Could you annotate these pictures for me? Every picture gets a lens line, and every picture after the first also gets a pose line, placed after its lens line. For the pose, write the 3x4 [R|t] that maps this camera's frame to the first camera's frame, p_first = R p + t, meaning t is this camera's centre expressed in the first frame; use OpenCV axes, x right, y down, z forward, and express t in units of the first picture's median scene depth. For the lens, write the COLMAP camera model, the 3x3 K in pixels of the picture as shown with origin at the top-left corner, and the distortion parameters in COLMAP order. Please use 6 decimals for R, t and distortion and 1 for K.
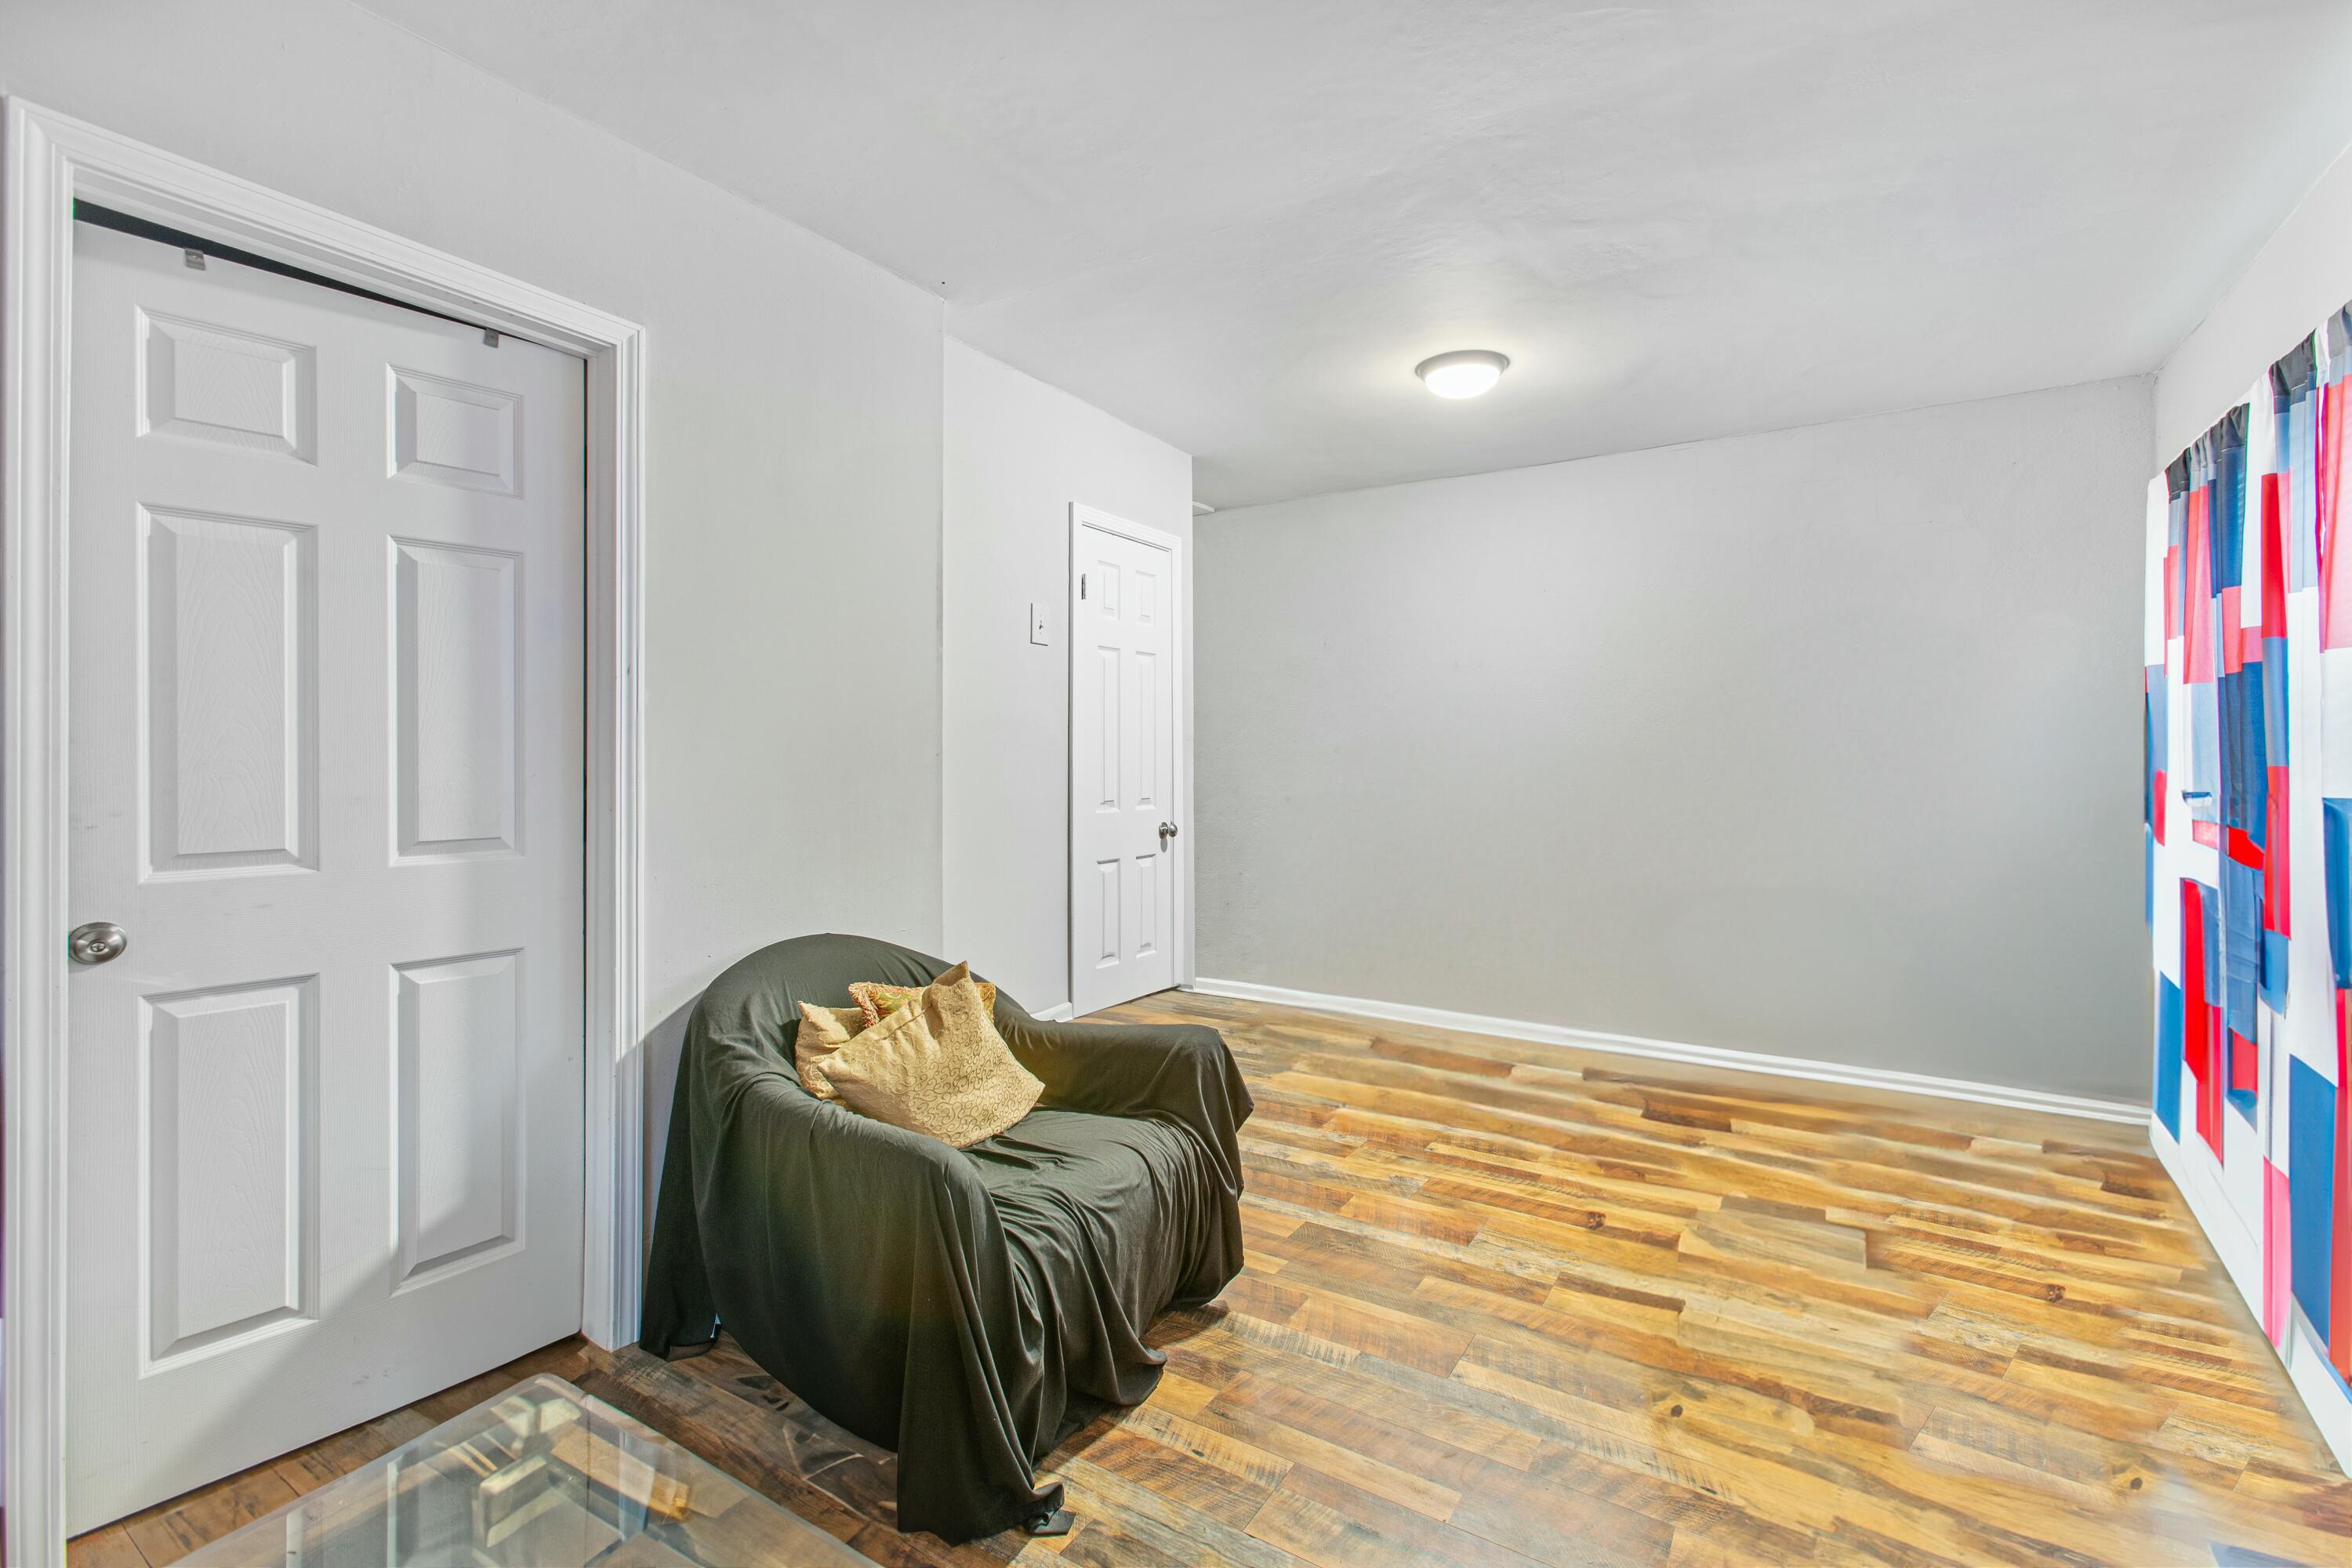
lens RADIAL K [[1036.7, 0, 1188.1], [0, 1036.7, 765.9], [0, 0, 1]] dist [0.000342, -0.000068]
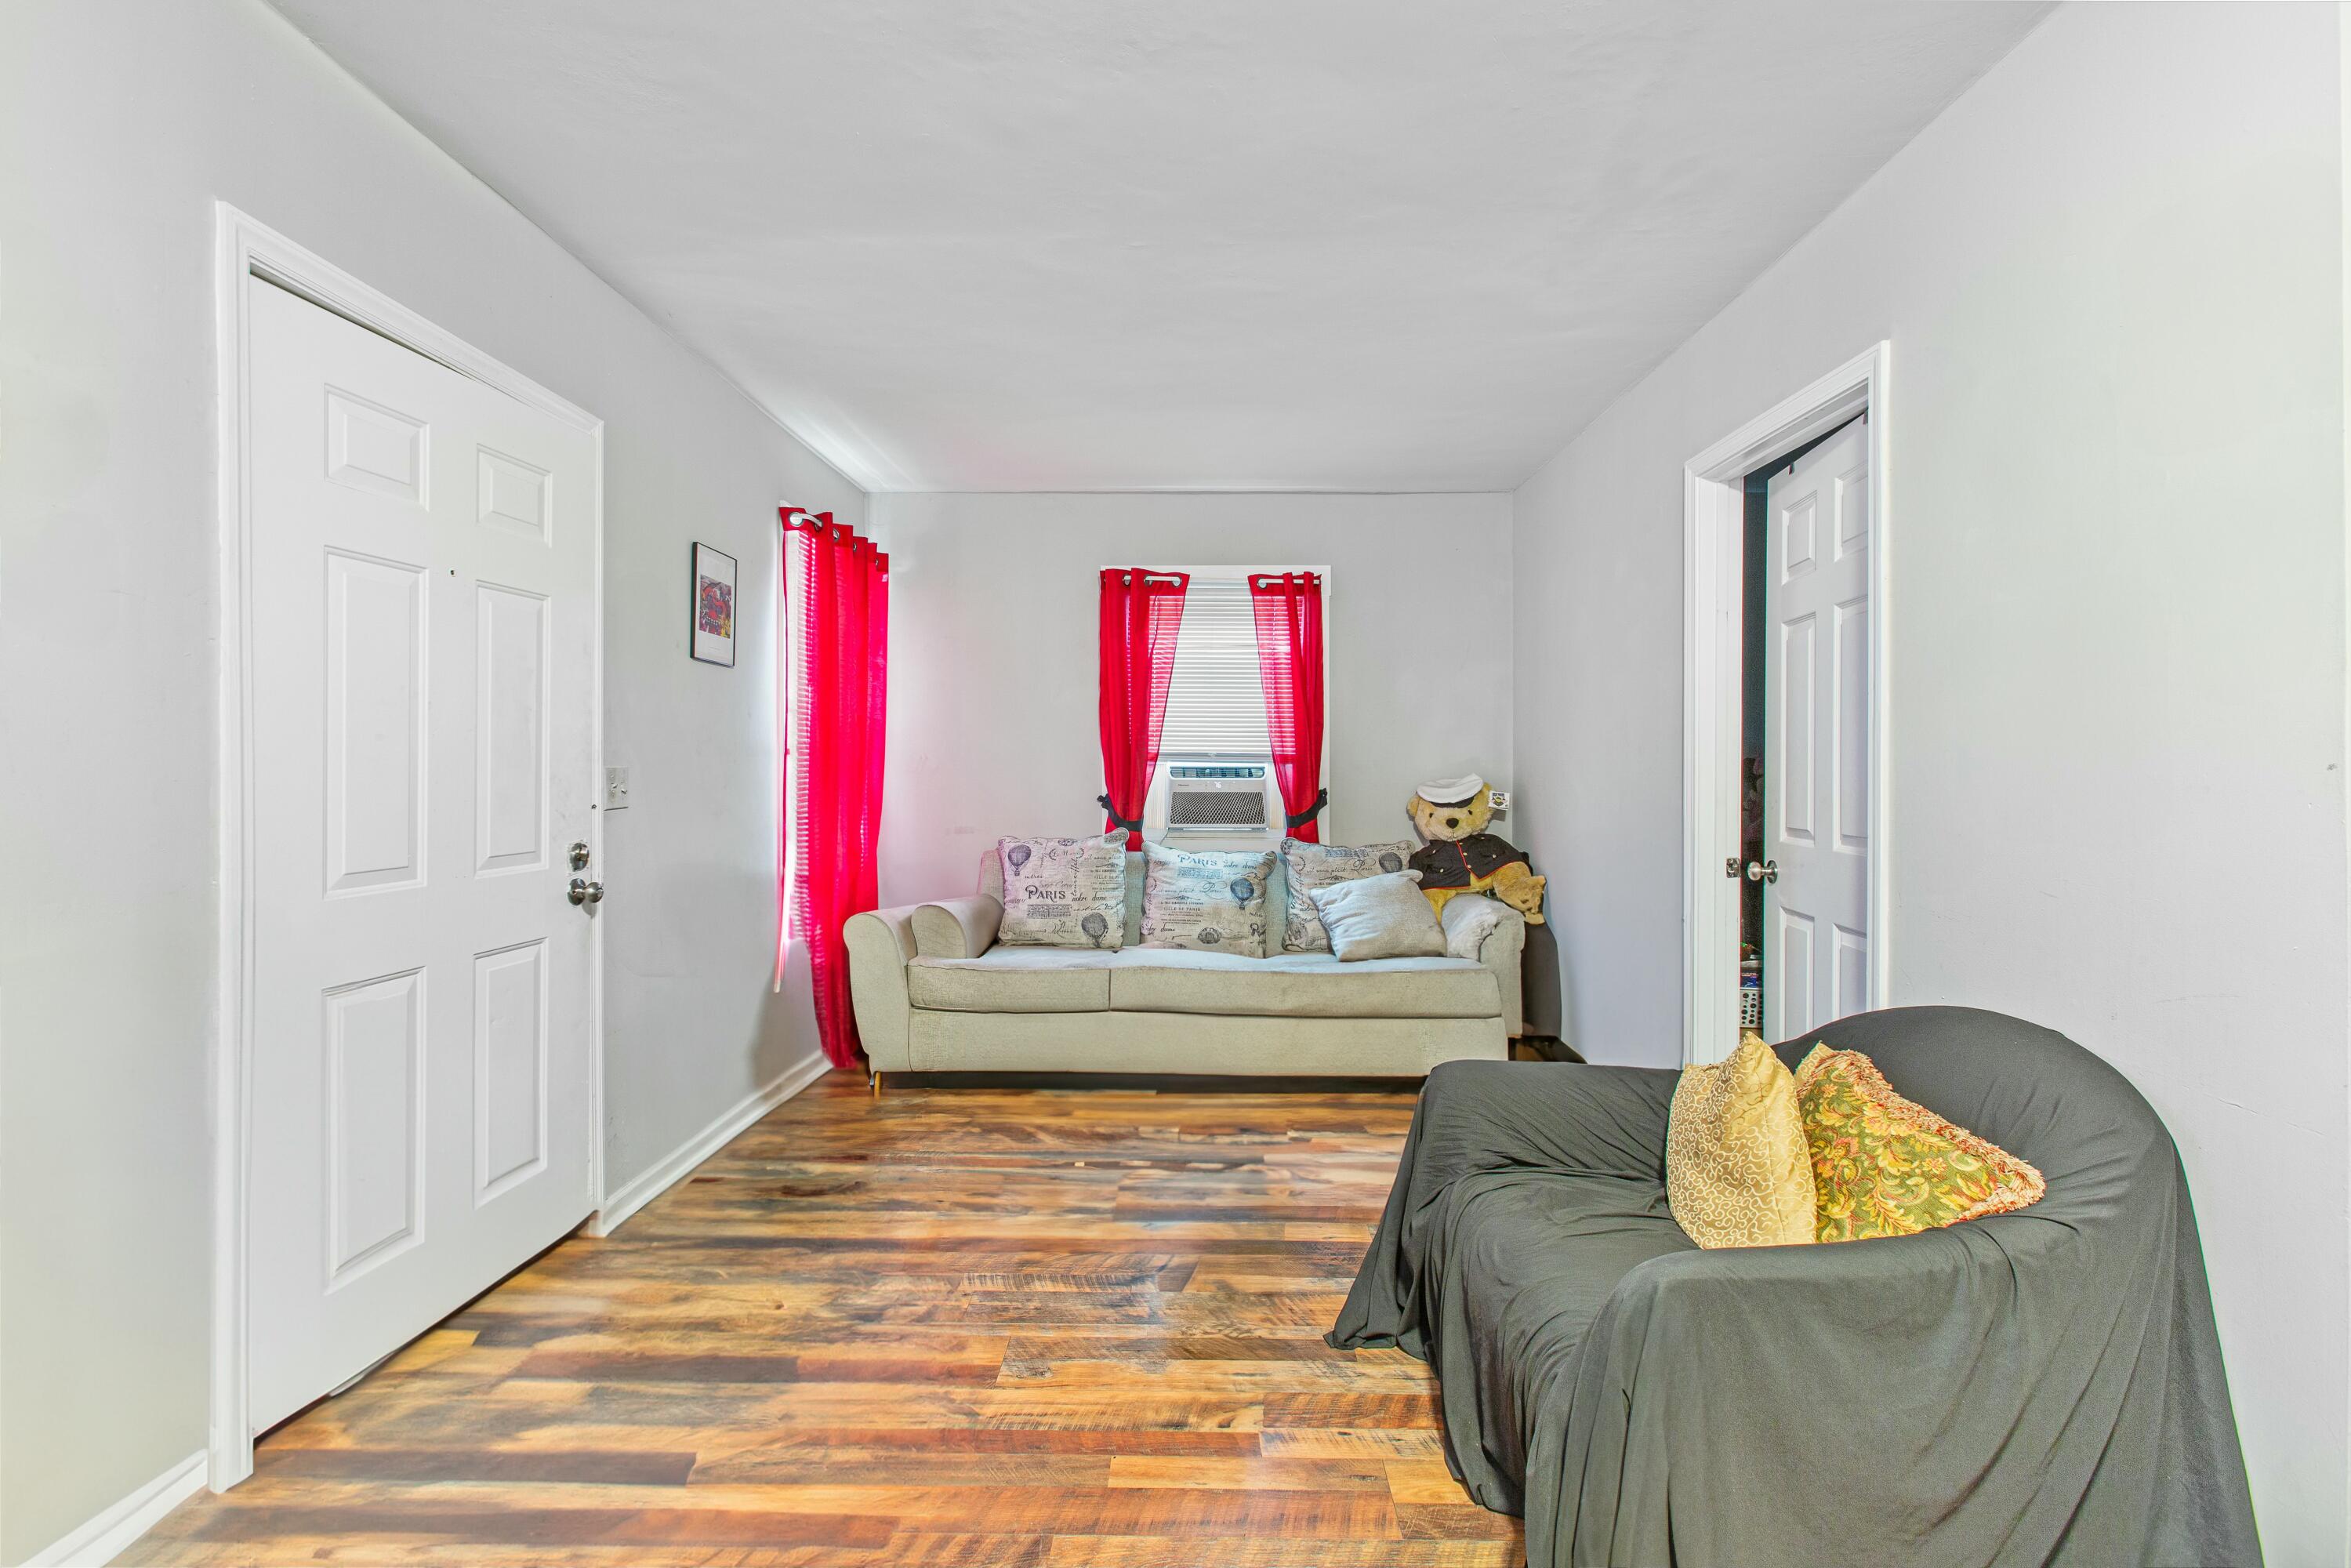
lens RADIAL K [[1036.3, 0, 1179.9], [0, 1036.3, 774.5], [0, 0, 1]] dist [0.000342, -0.000068]
pose [[-0.858585, 0.003527, -0.512659, 0.690036], [-0.004002, 0.999900, 0.013581, -0.017256], [0.512655, 0.013712, -0.858485, 1.812672]]
